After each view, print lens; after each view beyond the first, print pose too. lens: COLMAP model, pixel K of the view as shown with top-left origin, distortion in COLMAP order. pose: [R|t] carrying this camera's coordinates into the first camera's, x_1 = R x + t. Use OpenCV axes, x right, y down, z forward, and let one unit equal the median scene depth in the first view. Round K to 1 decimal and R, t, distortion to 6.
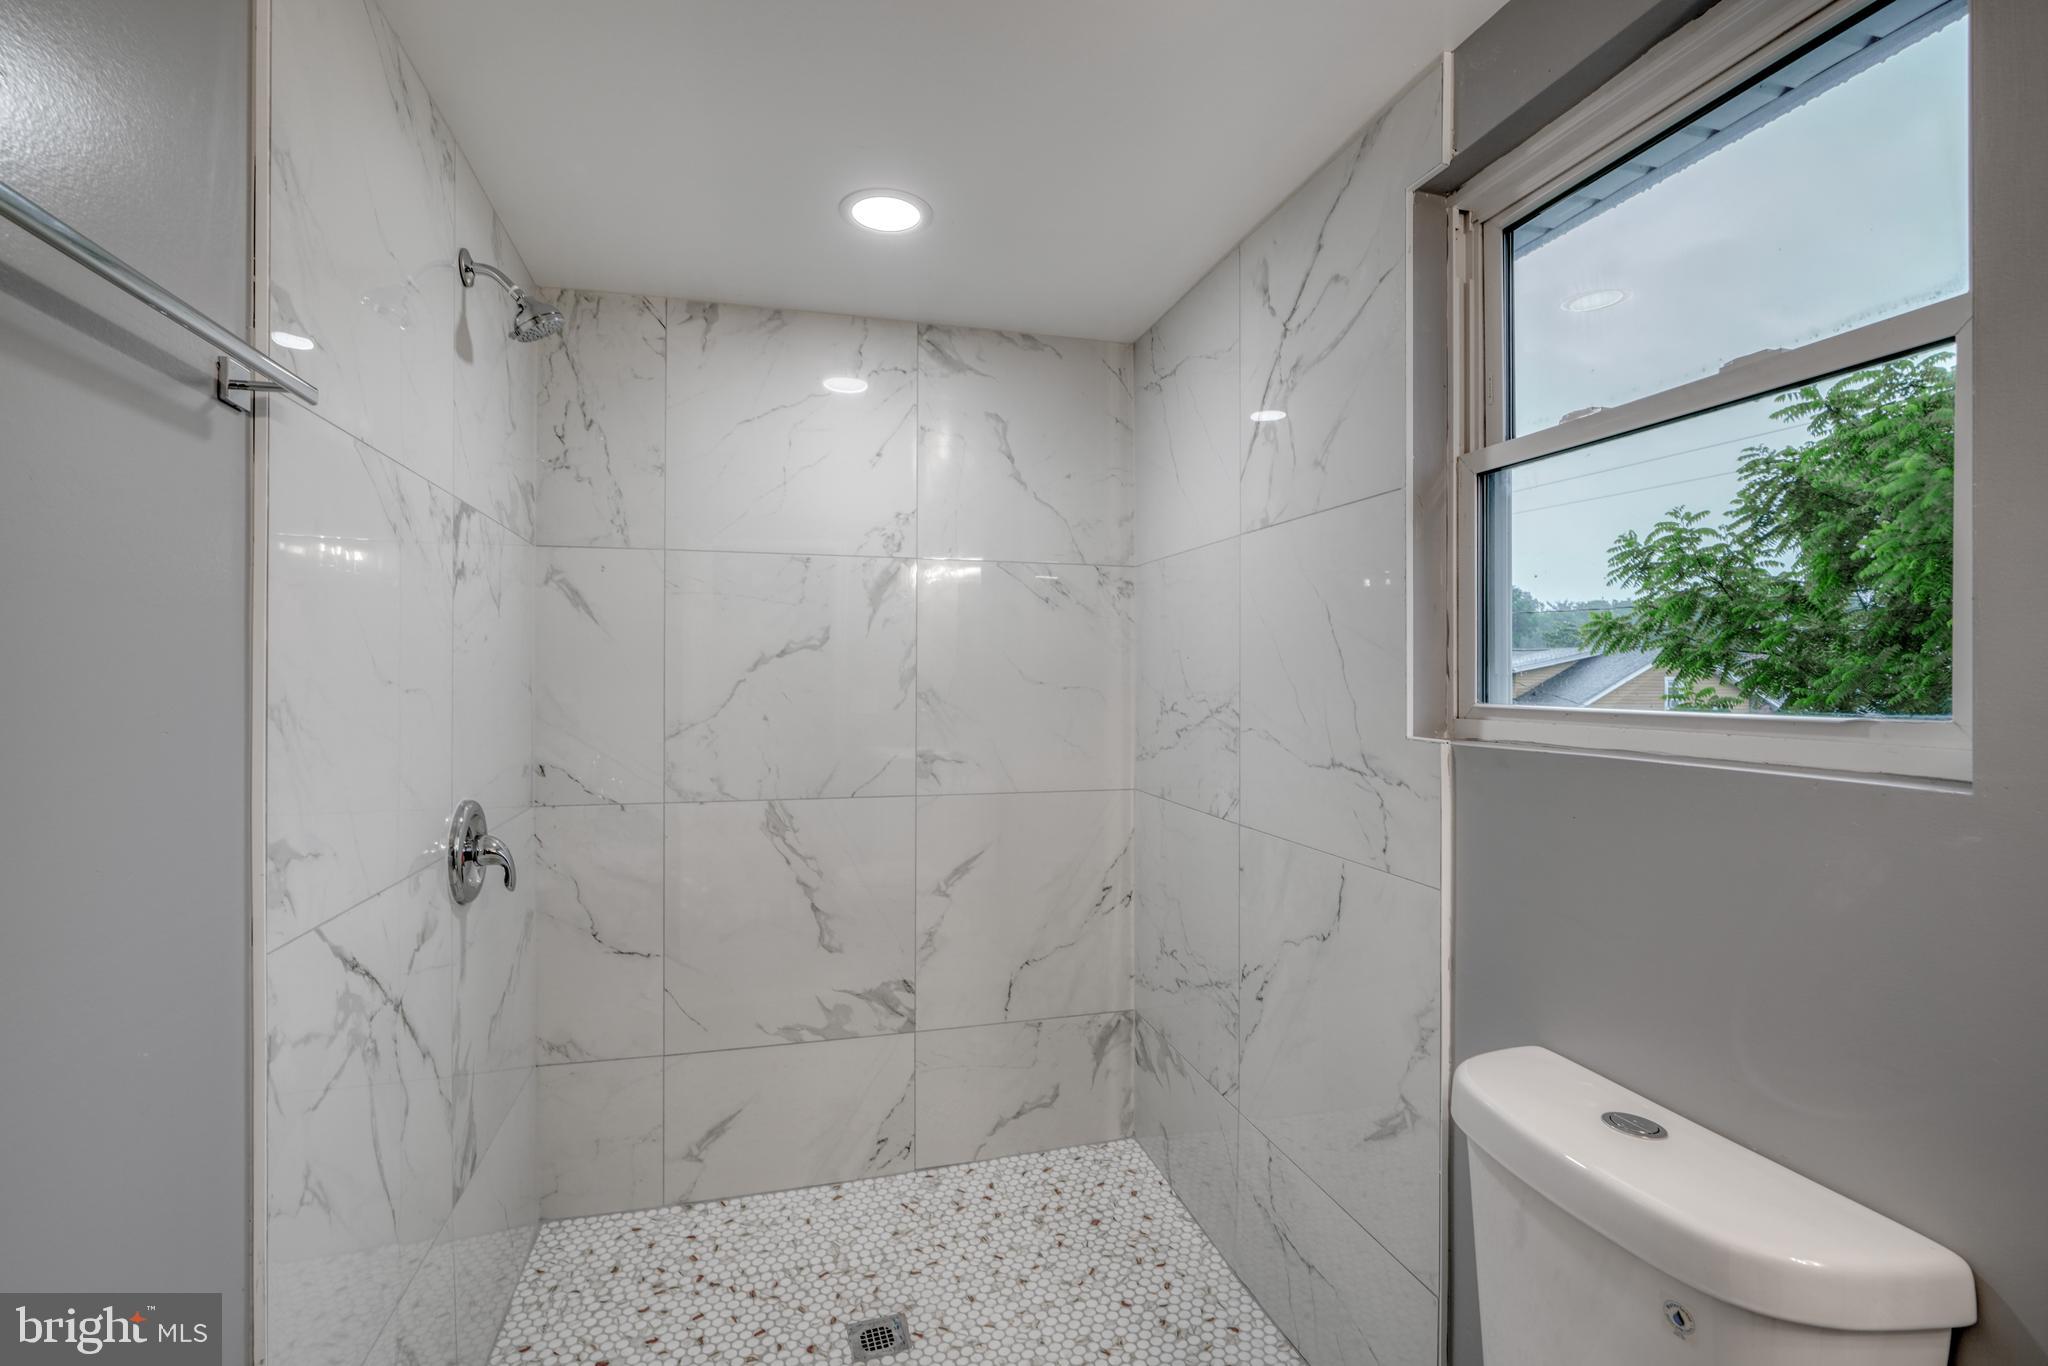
lens RADIAL K [[940.5, 0, 1026.9], [0, 940.5, 678.1], [0, 0, 1]] dist [-0.011397, 0.005234]
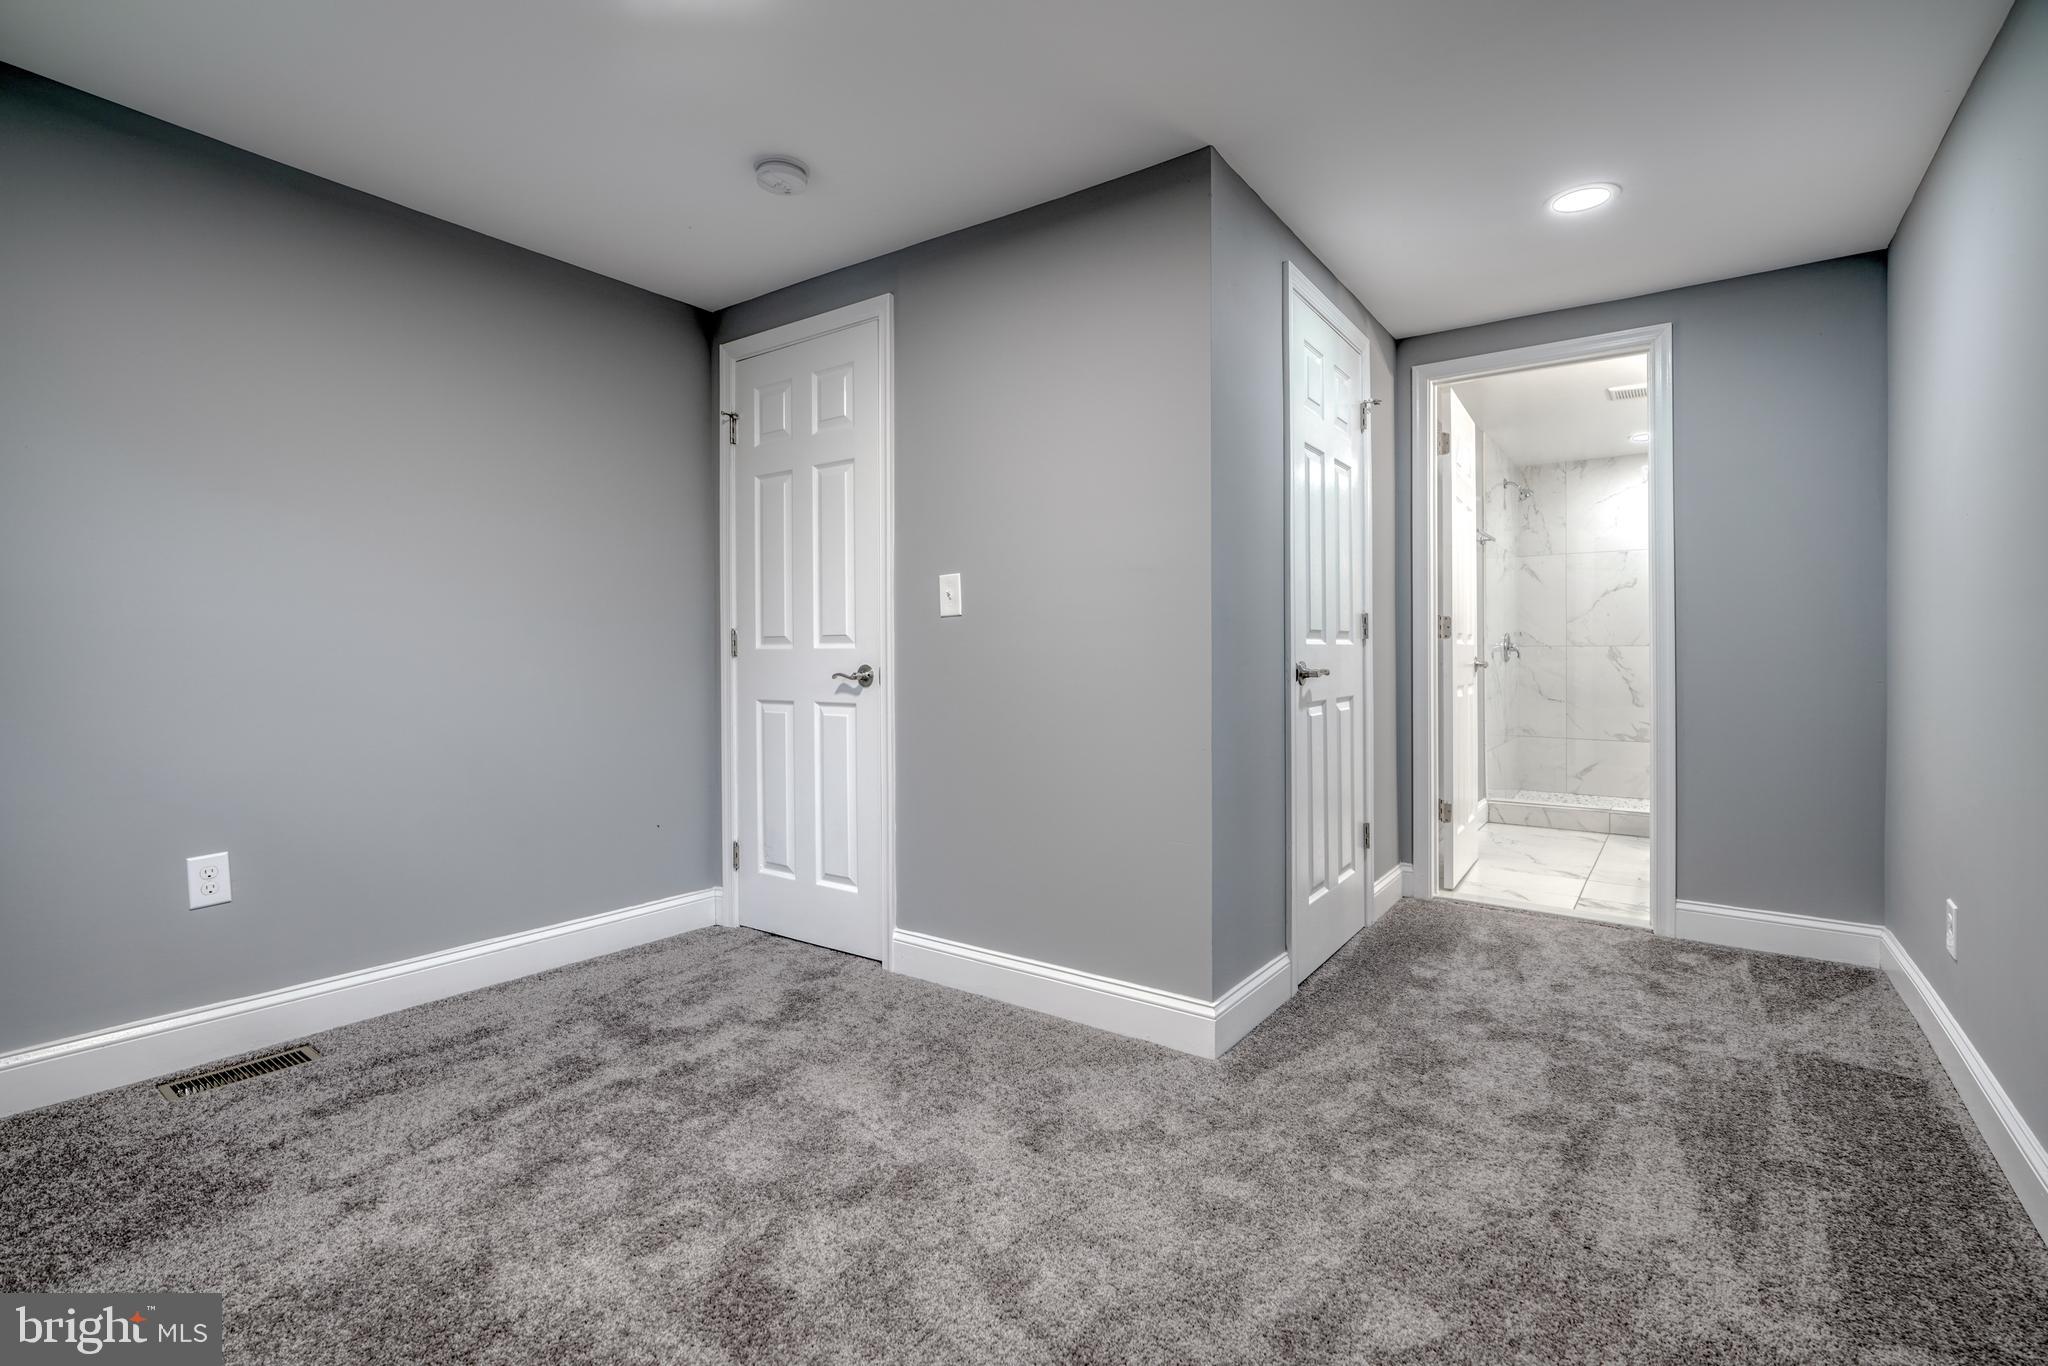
lens RADIAL K [[940.5, 0, 1017.0], [0, 940.5, 664.0], [0, 0, 1]] dist [-0.011397, 0.005234]
pose [[0.627381, -0.001878, -0.778710, 0.746807], [0.007417, 0.999966, 0.003565, 0.164892], [0.778677, -0.008012, 0.627374, -1.989792]]
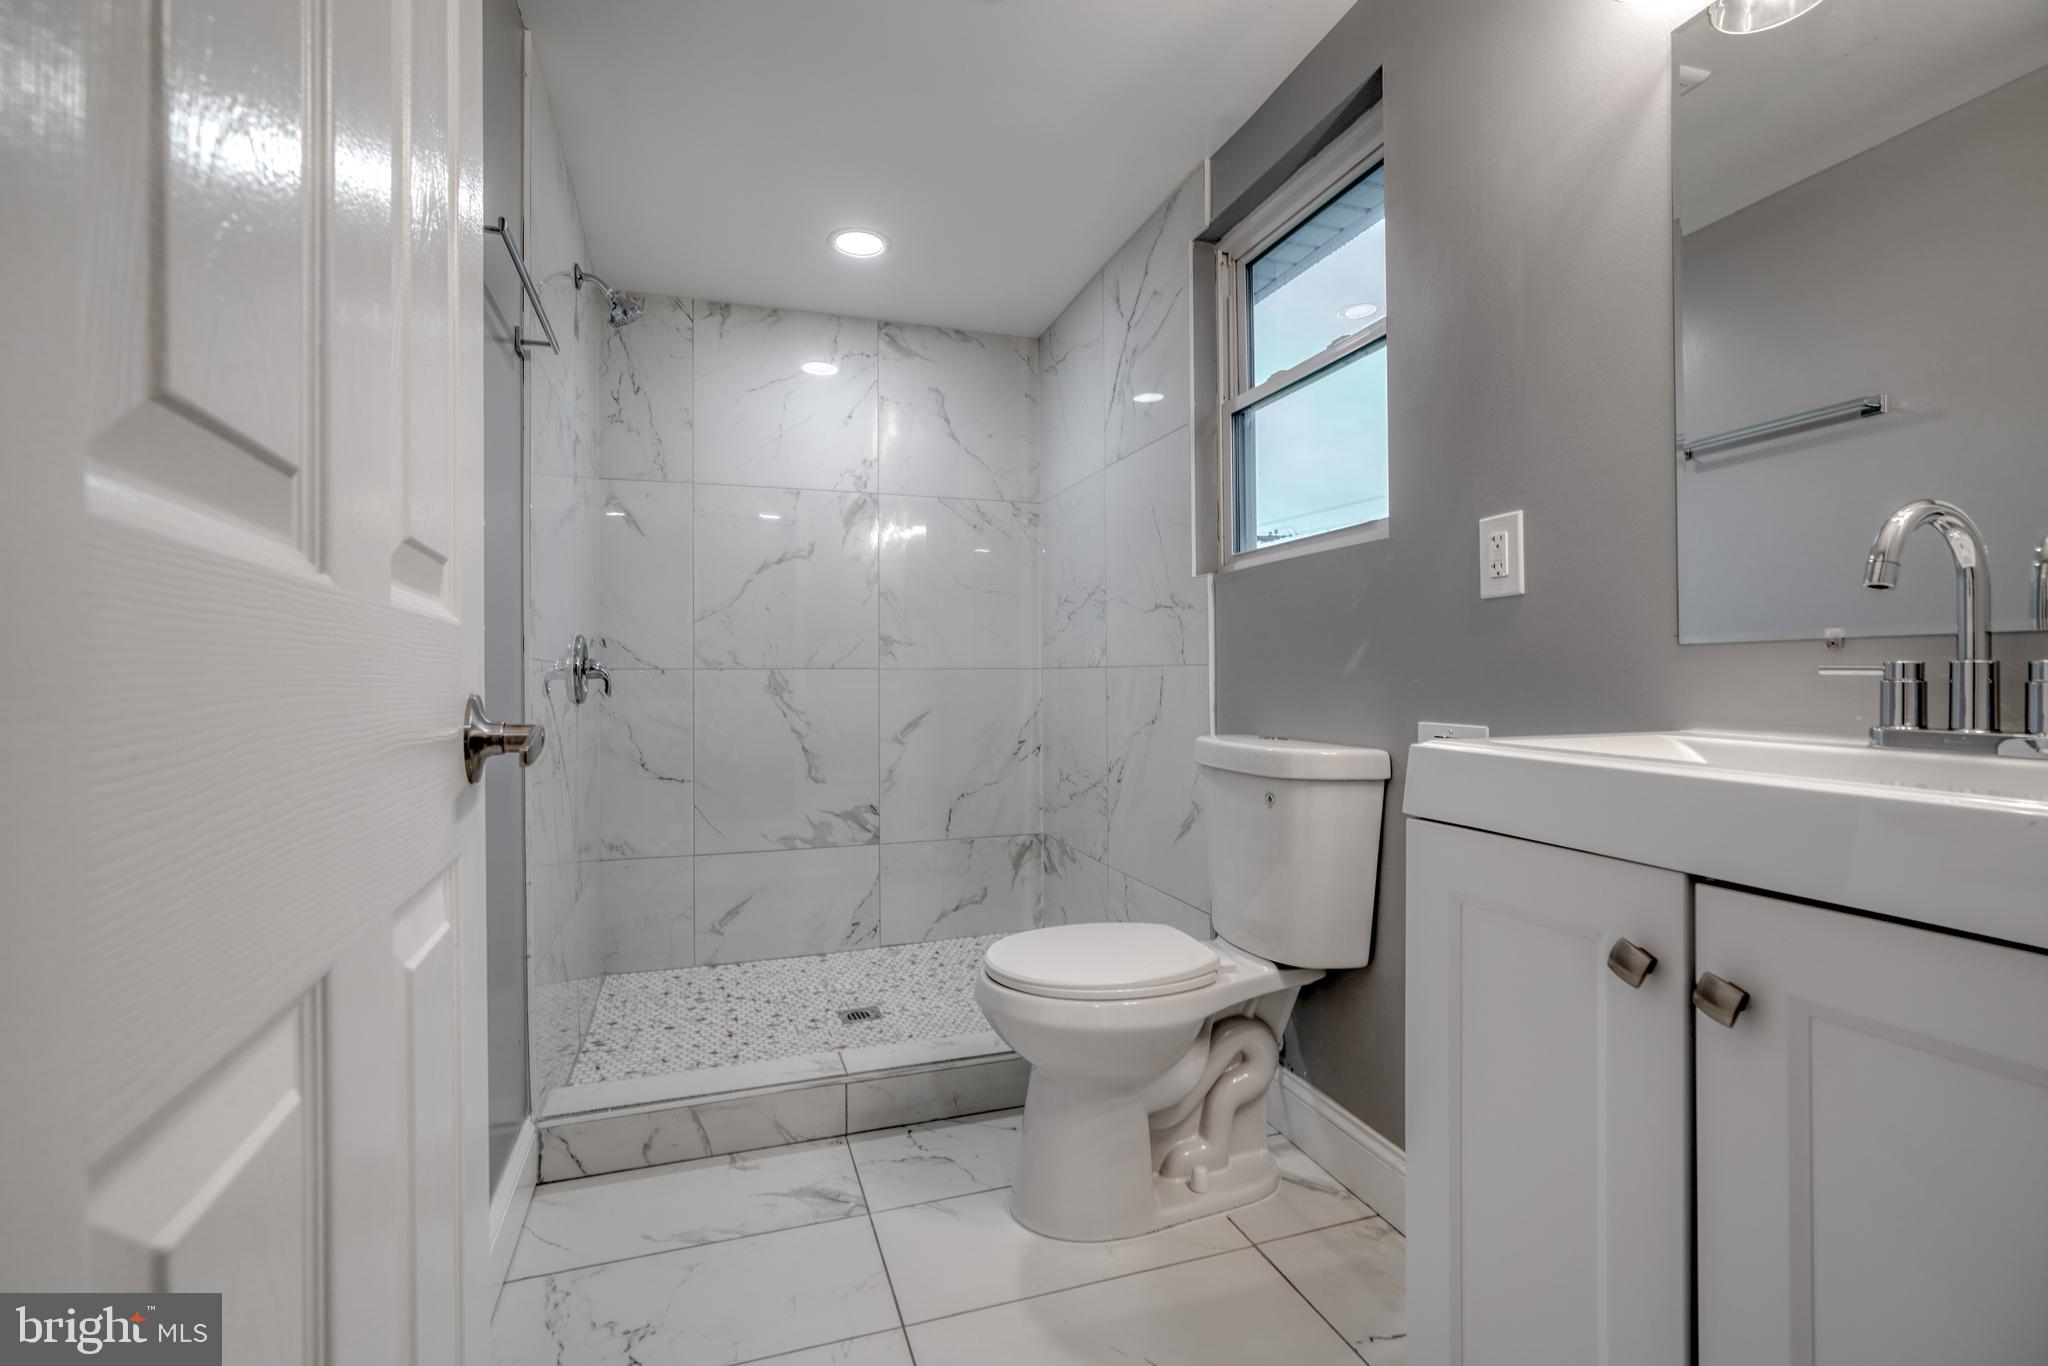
lens RADIAL K [[940.5, 0, 1027.2], [0, 940.5, 678.4], [0, 0, 1]] dist [-0.011397, 0.005234]
pose [[0.998209, -0.008006, 0.059281, 0.015787], [0.008378, 0.999947, -0.006031, 0.160853], [-0.059230, 0.006517, 0.998223, -0.392410]]
